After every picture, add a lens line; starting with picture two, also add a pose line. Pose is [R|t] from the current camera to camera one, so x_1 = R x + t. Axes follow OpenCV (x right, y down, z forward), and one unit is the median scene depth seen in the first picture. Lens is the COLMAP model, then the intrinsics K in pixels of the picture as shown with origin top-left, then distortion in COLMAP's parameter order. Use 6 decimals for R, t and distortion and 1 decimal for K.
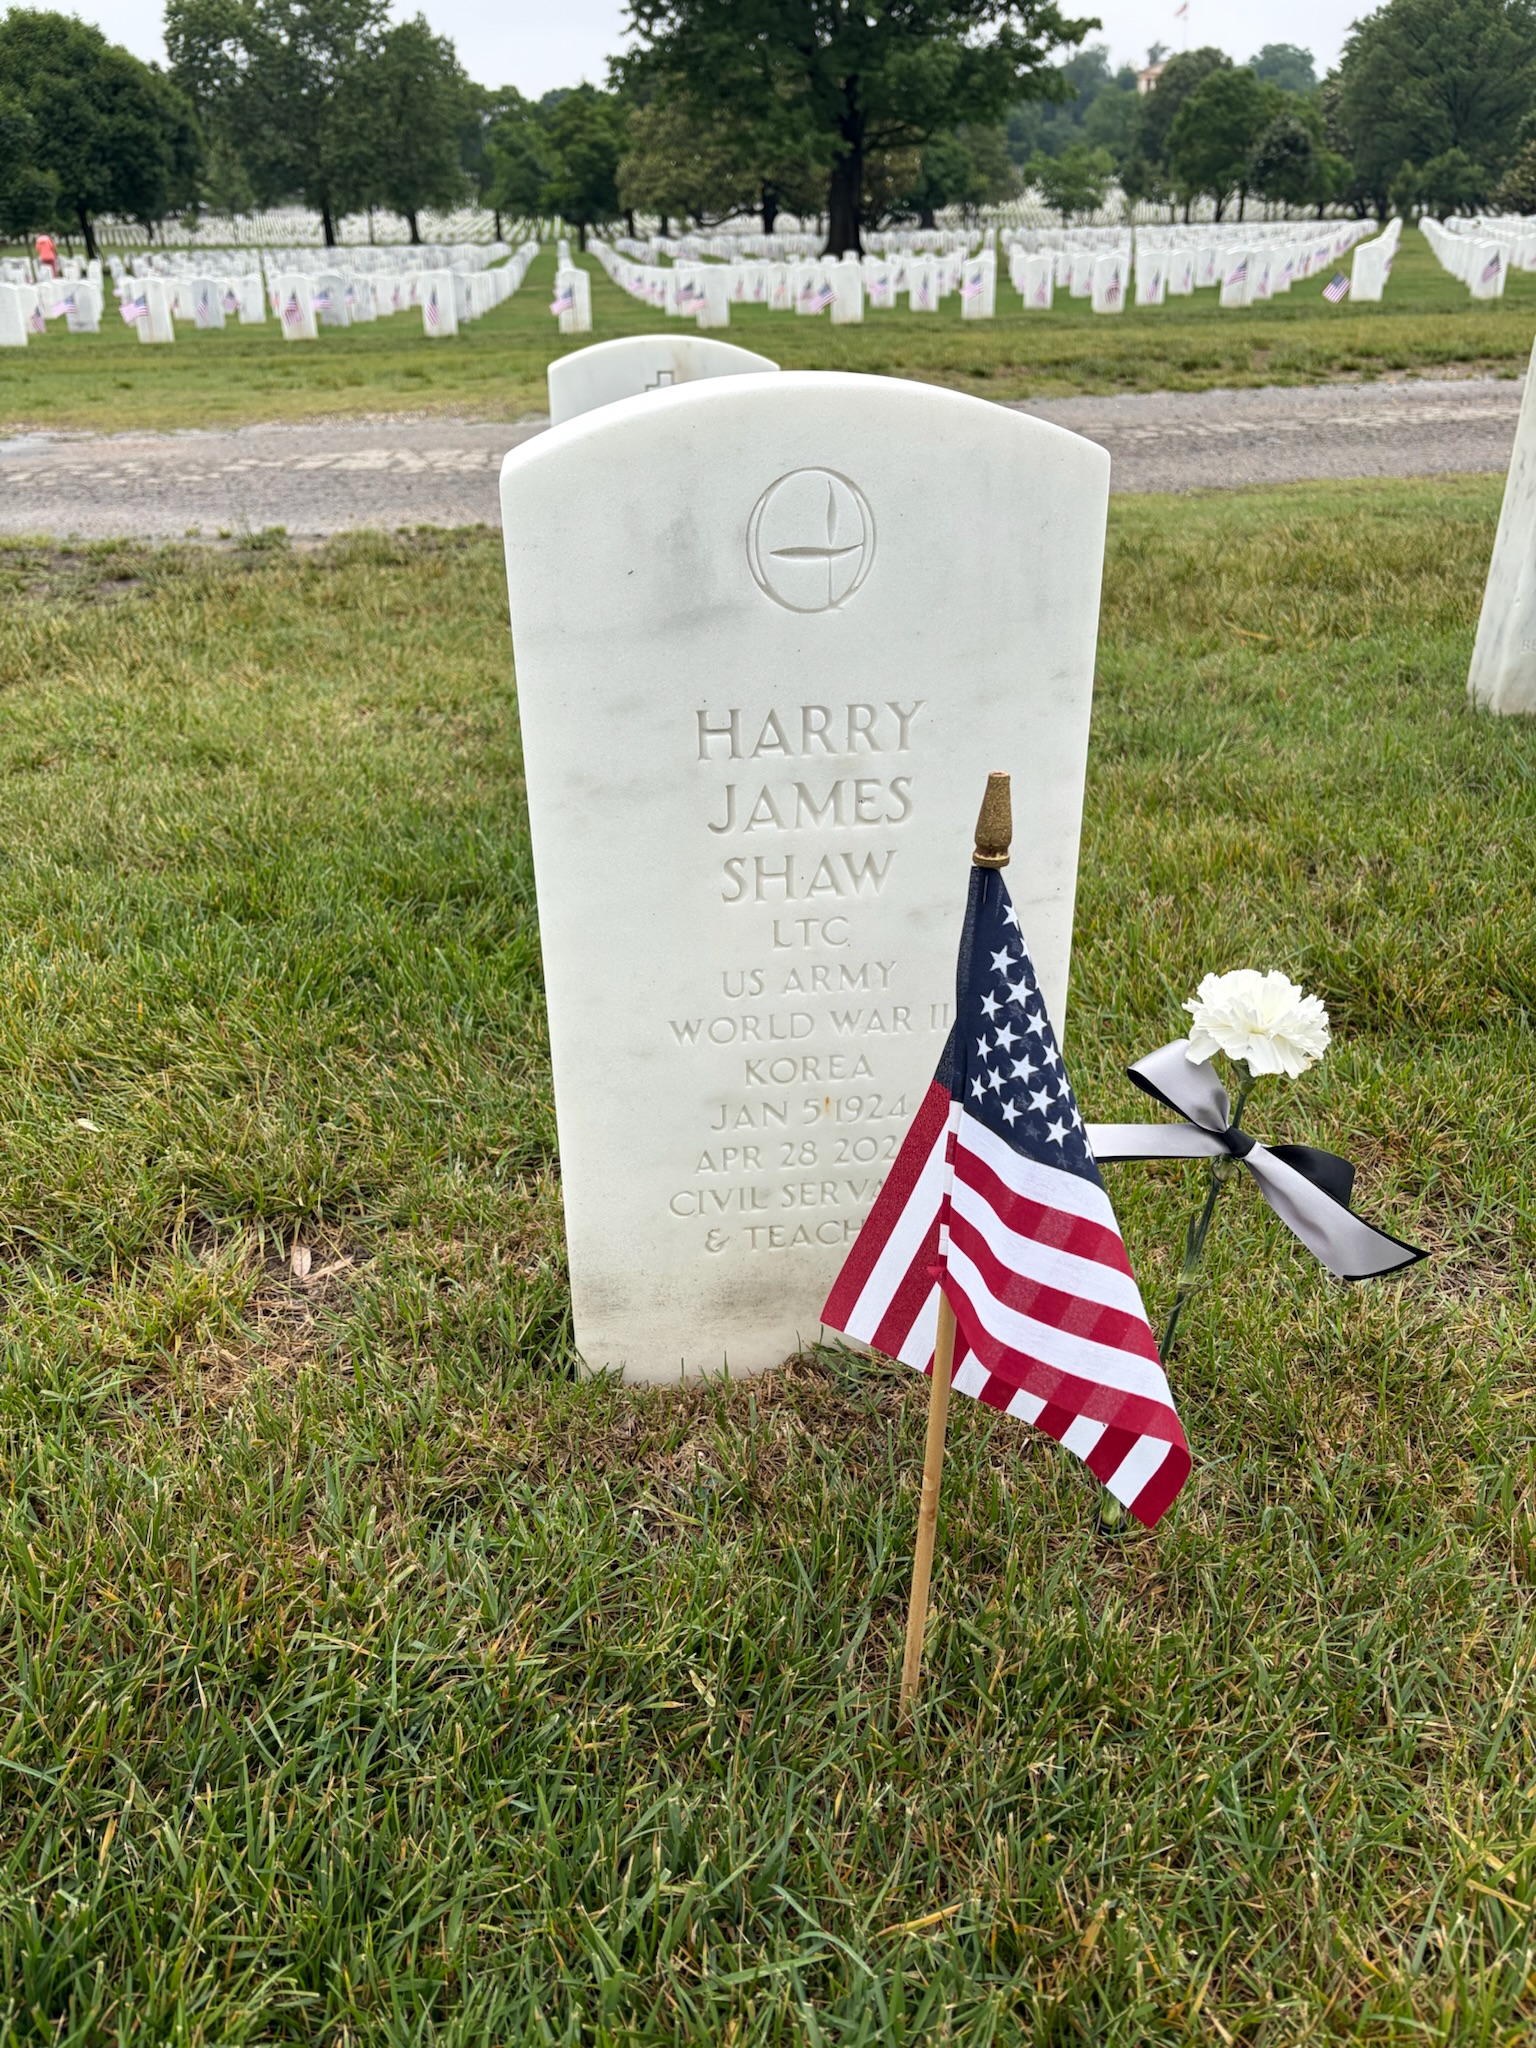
lens RADIAL K [[1522.9, 0, 756.7], [0, 1522.9, 1026.1], [0, 0, 1]] dist [0.038969, -0.048064]
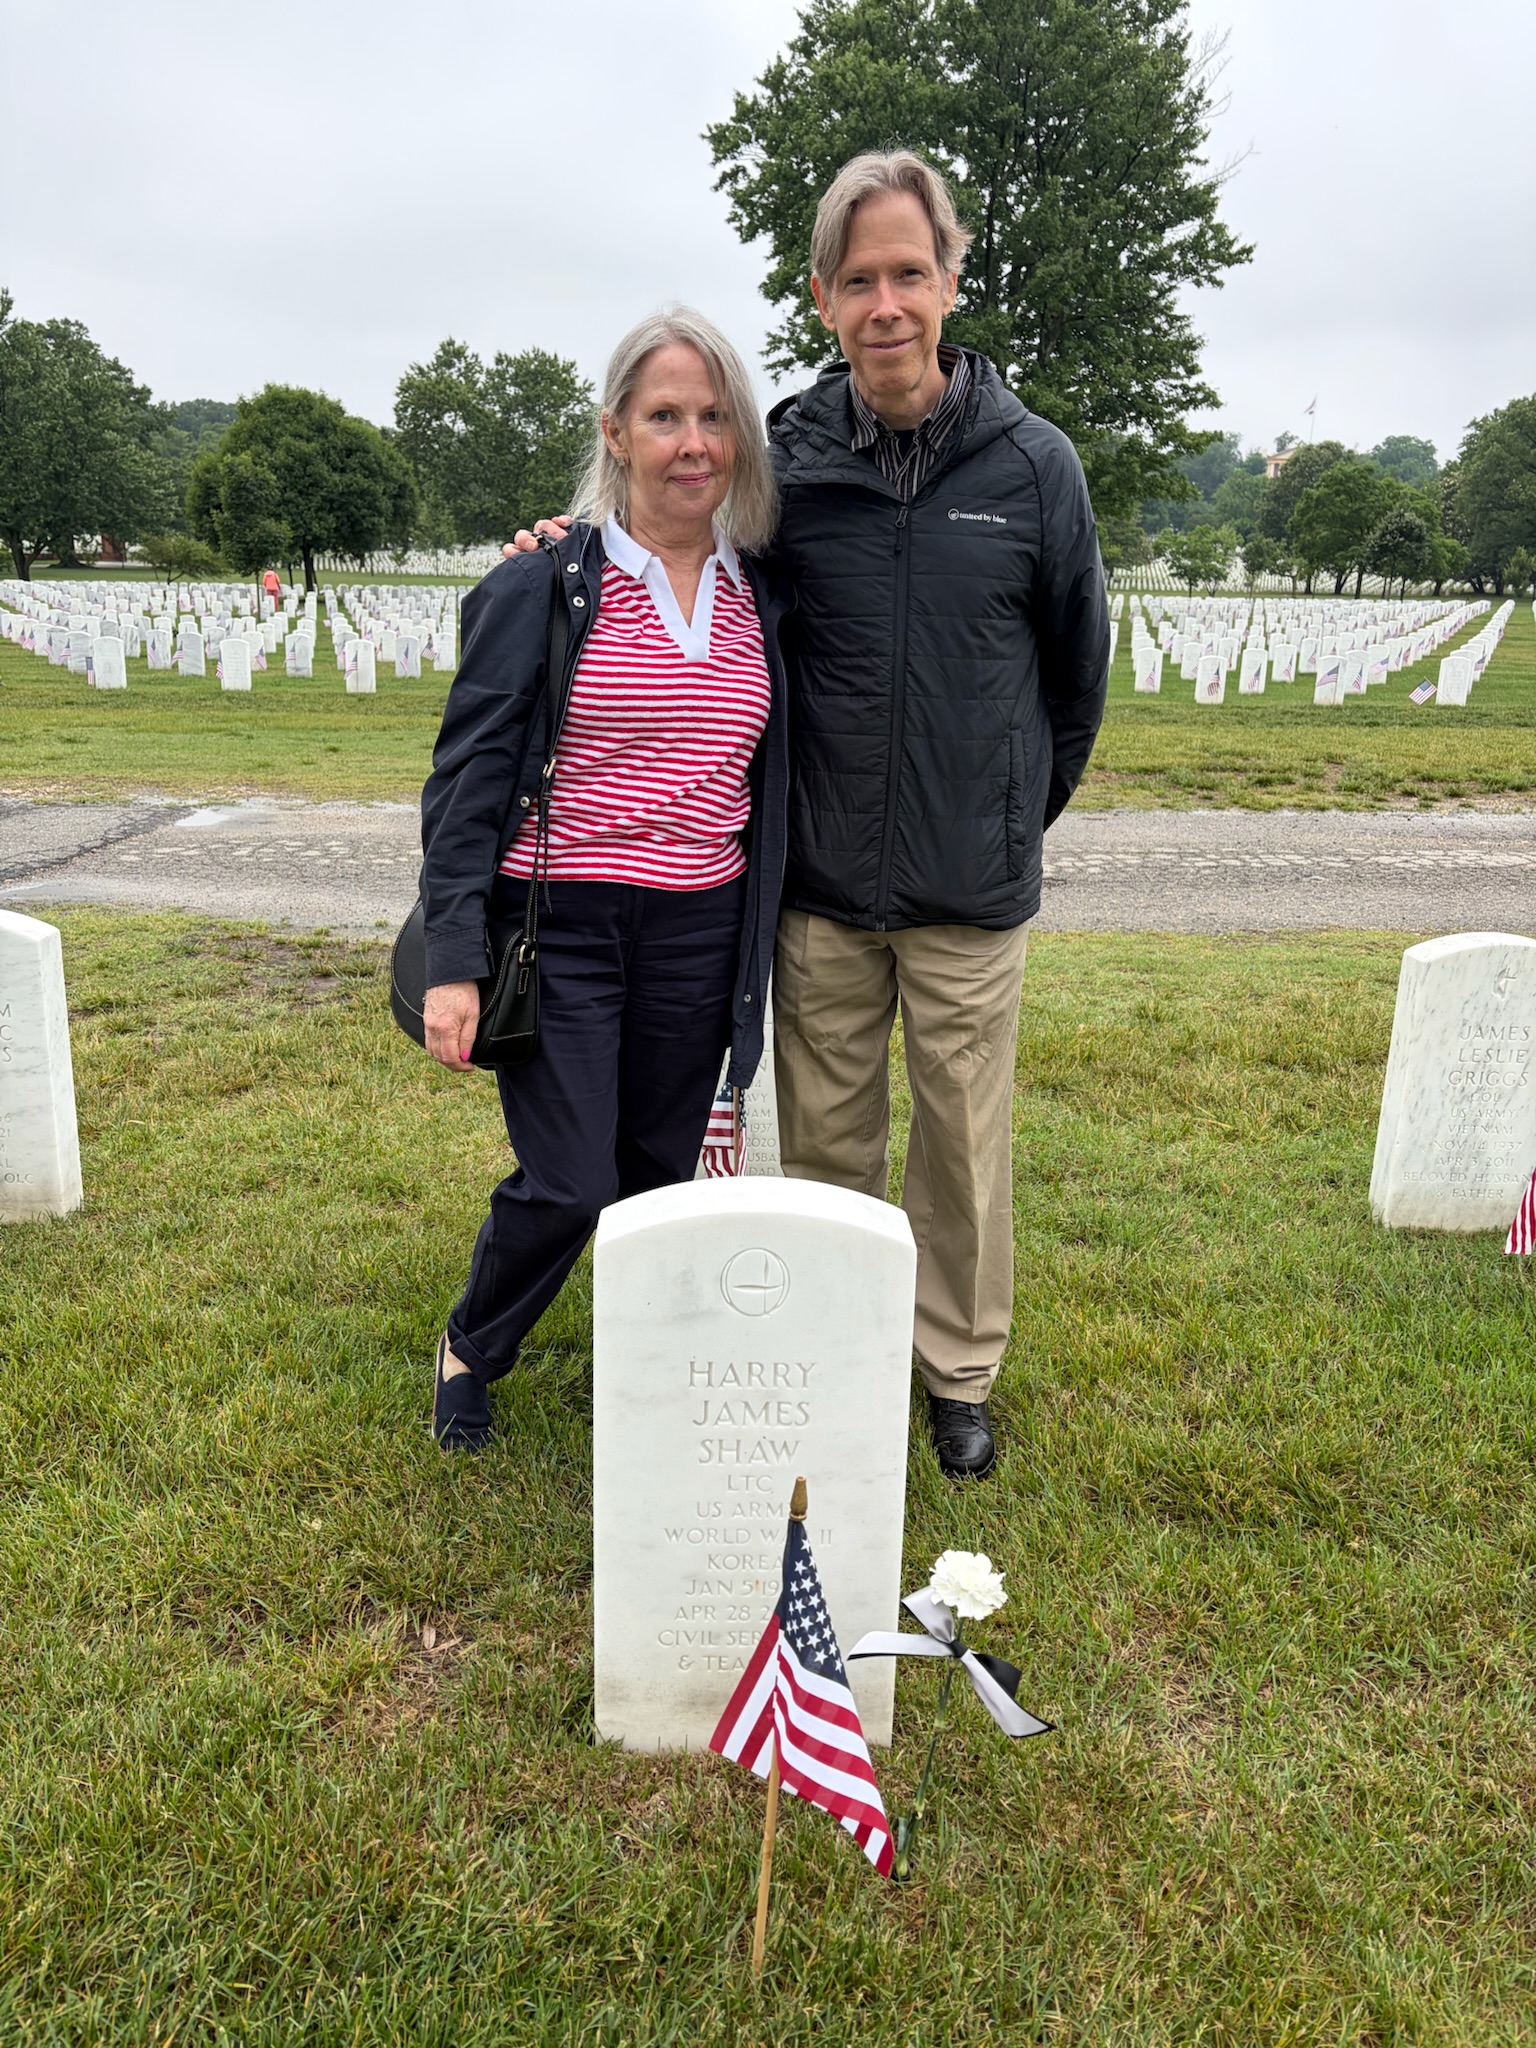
lens RADIAL K [[1533.8, 0, 768.0], [0, 1533.8, 1024.0], [0, 0, 1]] dist [0.005238, 0.035494]
pose [[0.995240, 0.063983, -0.073504, 0.126937], [-0.076368, 0.980621, -0.180419, -0.218975], [0.060536, 0.185174, 0.980839, -0.672222]]
